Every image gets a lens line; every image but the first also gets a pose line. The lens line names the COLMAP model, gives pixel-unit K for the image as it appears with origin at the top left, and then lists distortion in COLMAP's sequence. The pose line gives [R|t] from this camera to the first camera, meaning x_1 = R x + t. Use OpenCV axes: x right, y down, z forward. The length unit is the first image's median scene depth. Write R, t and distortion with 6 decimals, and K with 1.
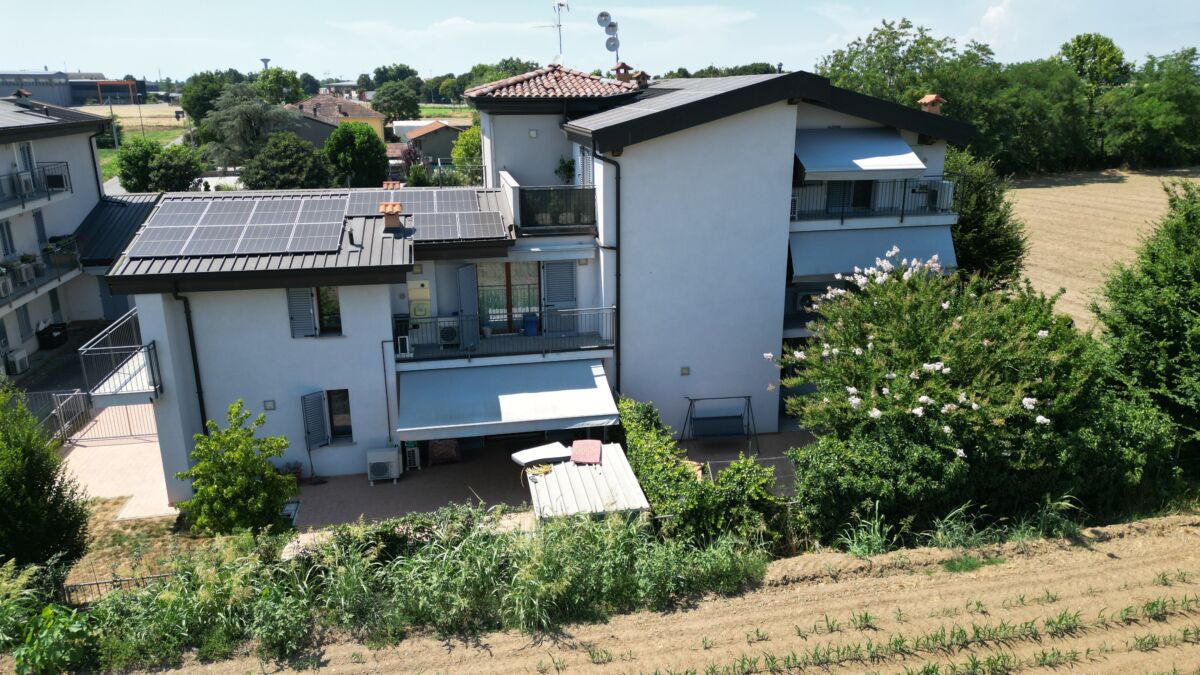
lens RADIAL K [[836.3, 0, 600.0], [0, 836.3, 337.5], [0, 0, 1]] dist [0.077717, -0.084068]
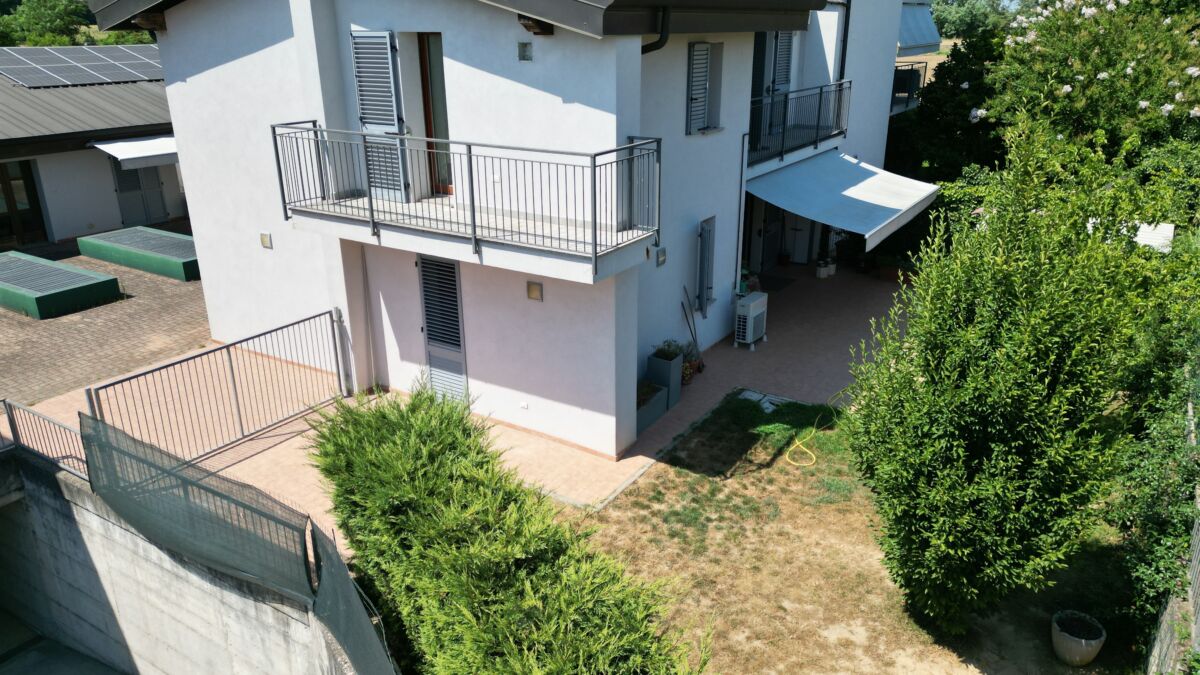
lens RADIAL K [[836.3, 0, 600.0], [0, 836.3, 337.5], [0, 0, 1]] dist [0.077717, -0.084068]
pose [[0.680887, -0.250289, 0.688293, -0.859819], [0.205753, 0.967315, 0.148213, 0.039198], [-0.702893, 0.040702, 0.710130, 0.617173]]
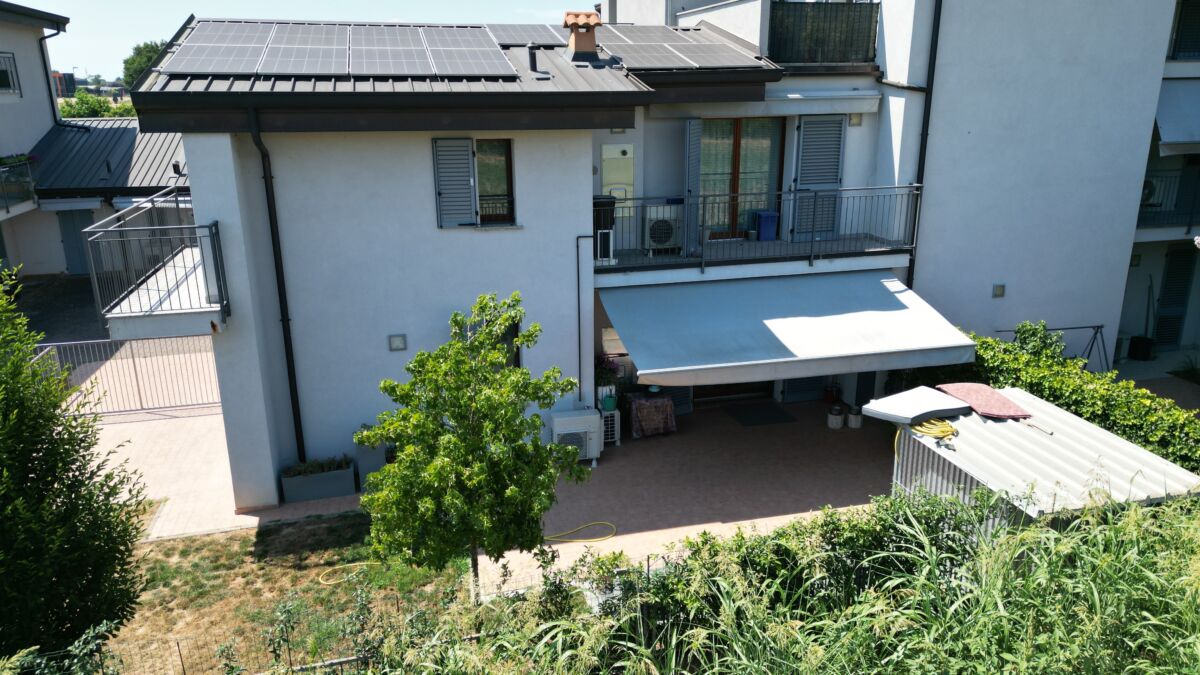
lens RADIAL K [[836.3, 0, 600.0], [0, 836.3, 337.5], [0, 0, 1]] dist [0.077717, -0.084068]
pose [[0.997913, -0.019042, 0.061703, -0.287393], [0.019147, 0.999816, -0.001109, 0.081146], [-0.061670, 0.002288, 0.998094, 0.394151]]
